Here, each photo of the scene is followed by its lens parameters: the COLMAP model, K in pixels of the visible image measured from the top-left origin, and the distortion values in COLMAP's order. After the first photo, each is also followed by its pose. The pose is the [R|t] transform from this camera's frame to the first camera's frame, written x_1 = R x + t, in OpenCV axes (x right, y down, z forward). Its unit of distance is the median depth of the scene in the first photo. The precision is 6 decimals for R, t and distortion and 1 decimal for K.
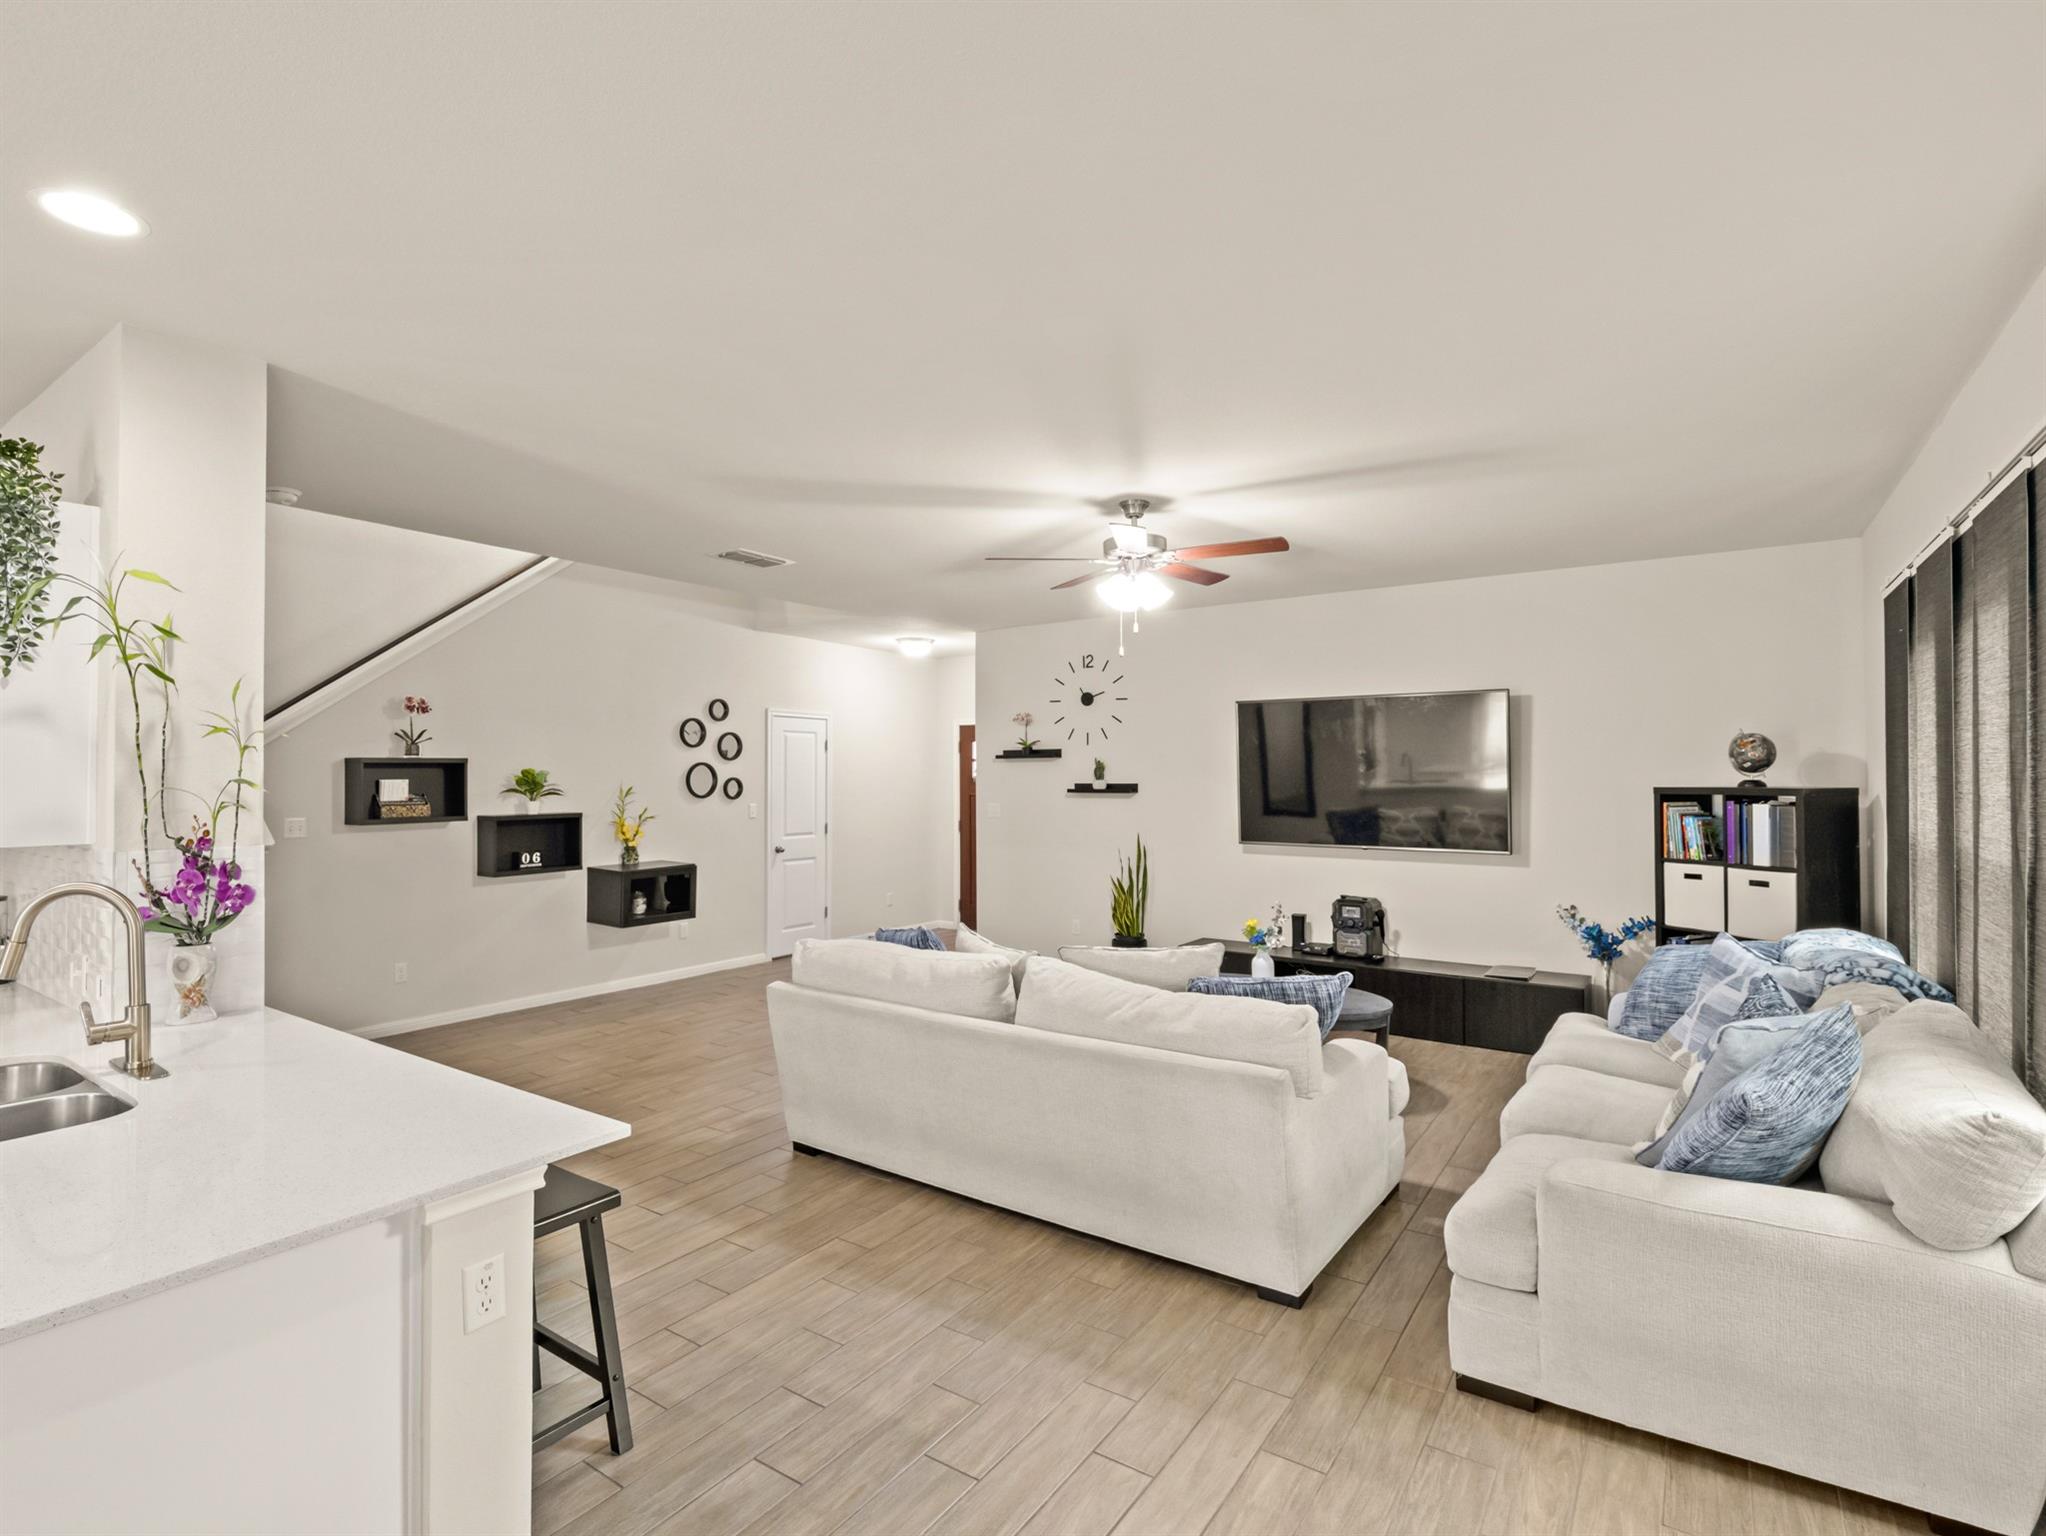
lens RADIAL K [[989.5, 0, 1018.3], [0, 989.5, 775.4], [0, 0, 1]] dist [-0.018727, -0.000946]
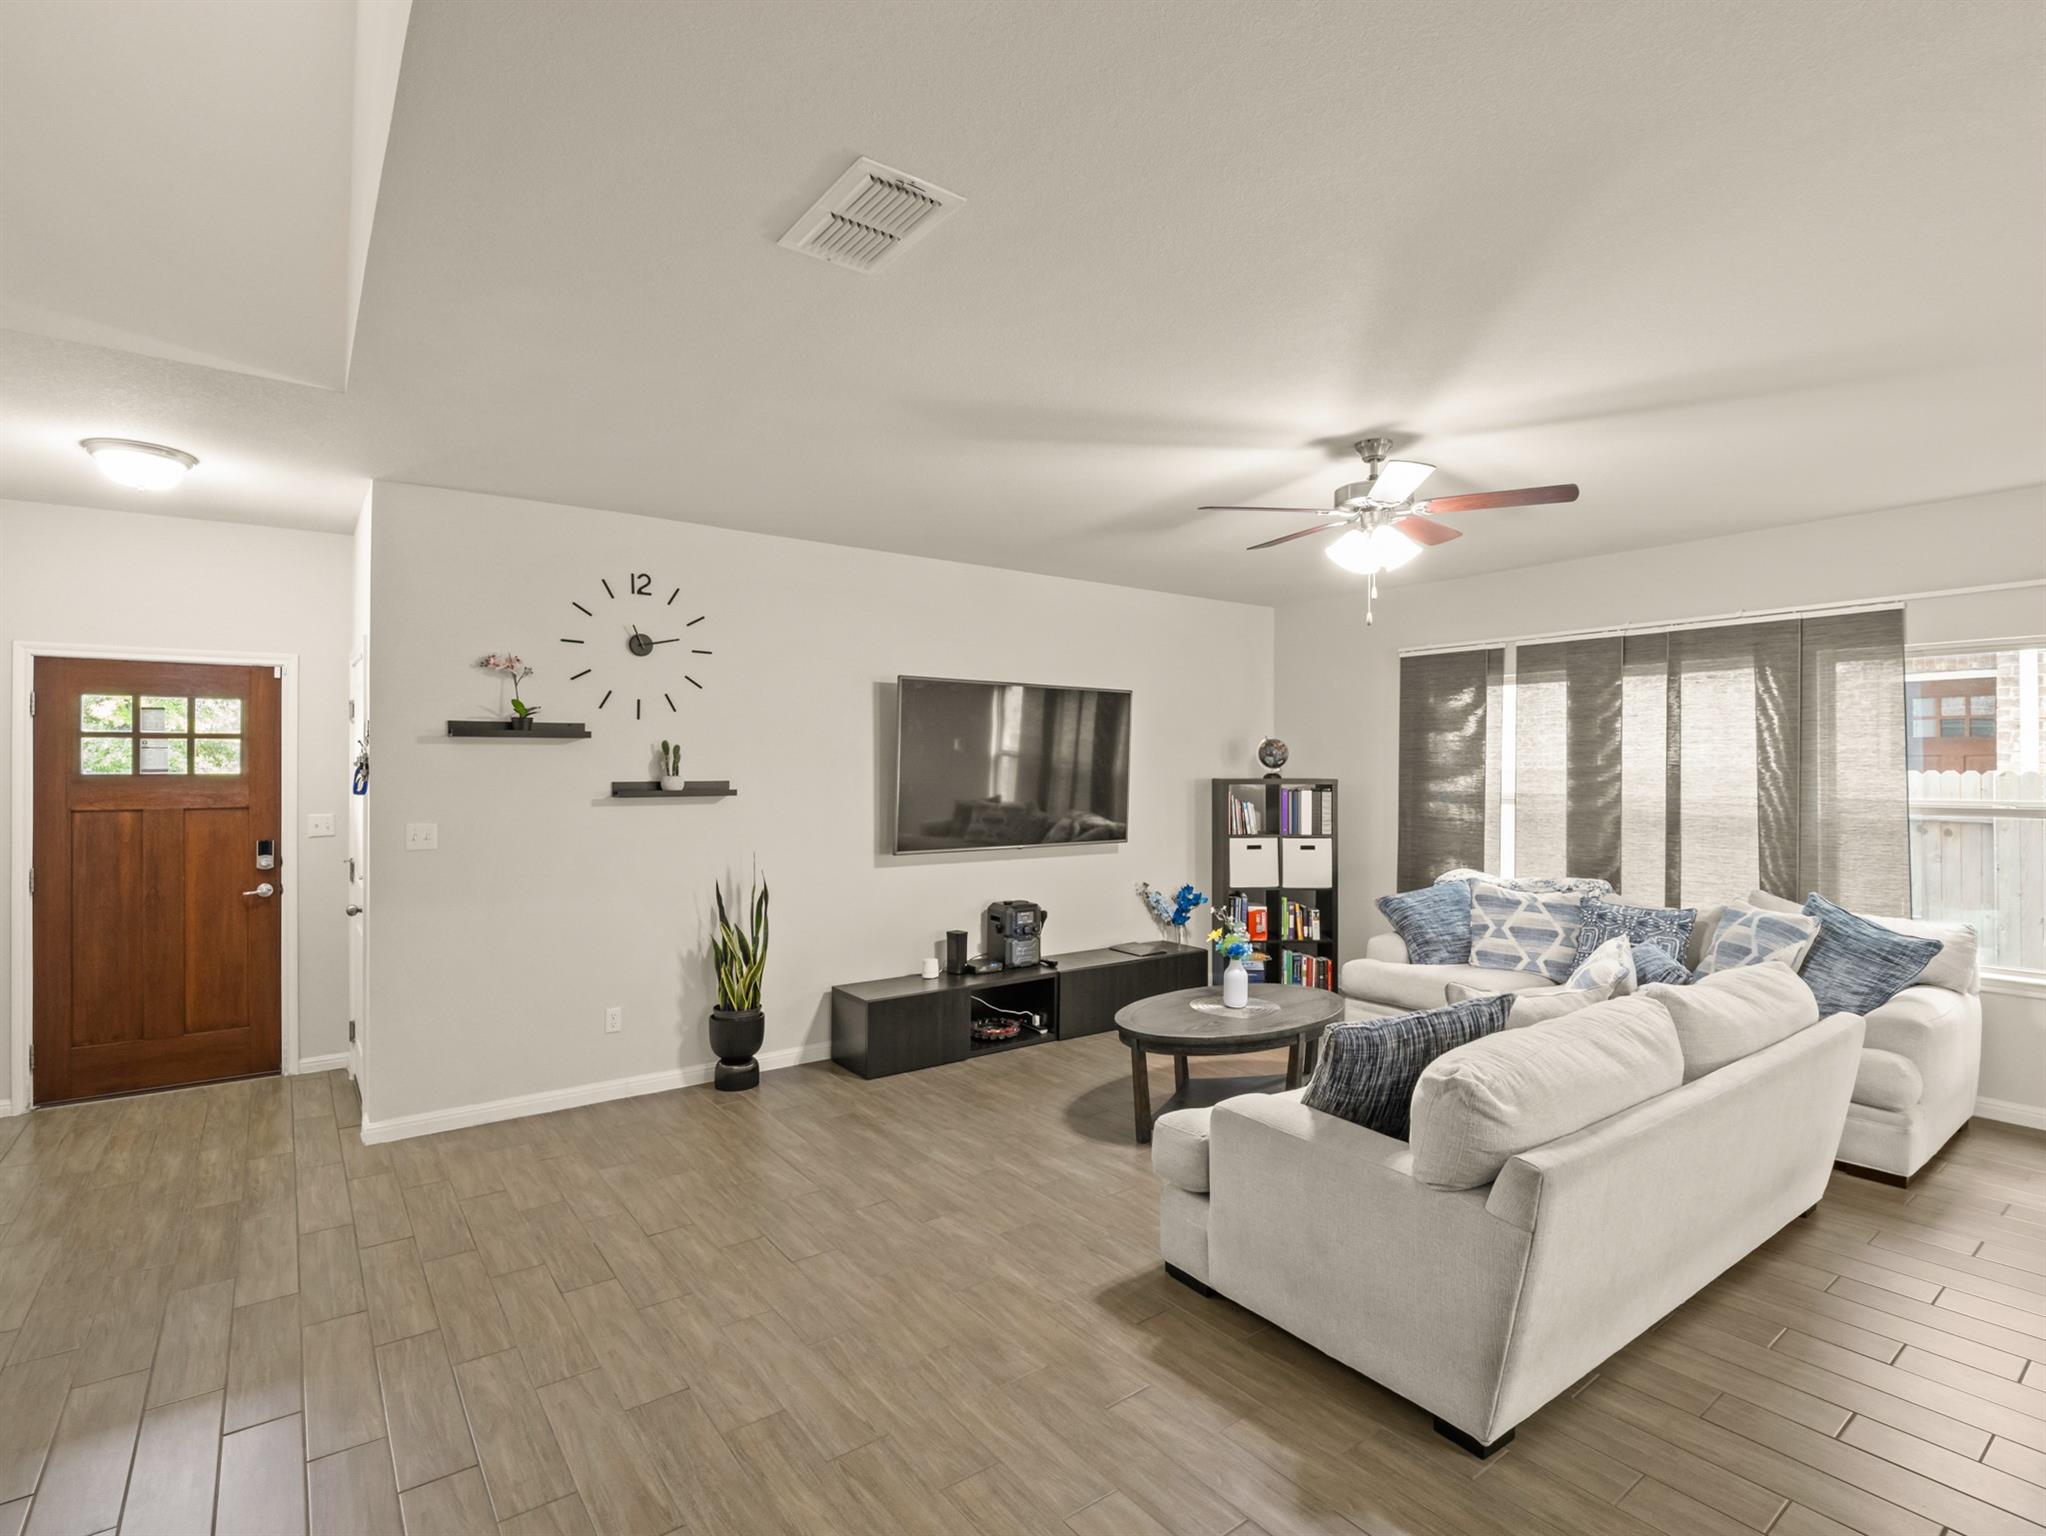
lens RADIAL K [[989.5, 0, 1018.4], [0, 989.5, 769.5], [0, 0, 1]] dist [-0.018727, -0.000946]
pose [[0.322043, 0.000914, 0.946725, -0.427679], [-0.002412, 0.999997, -0.000145, 0.000169], [-0.946722, -0.002237, 0.322044, 0.565114]]
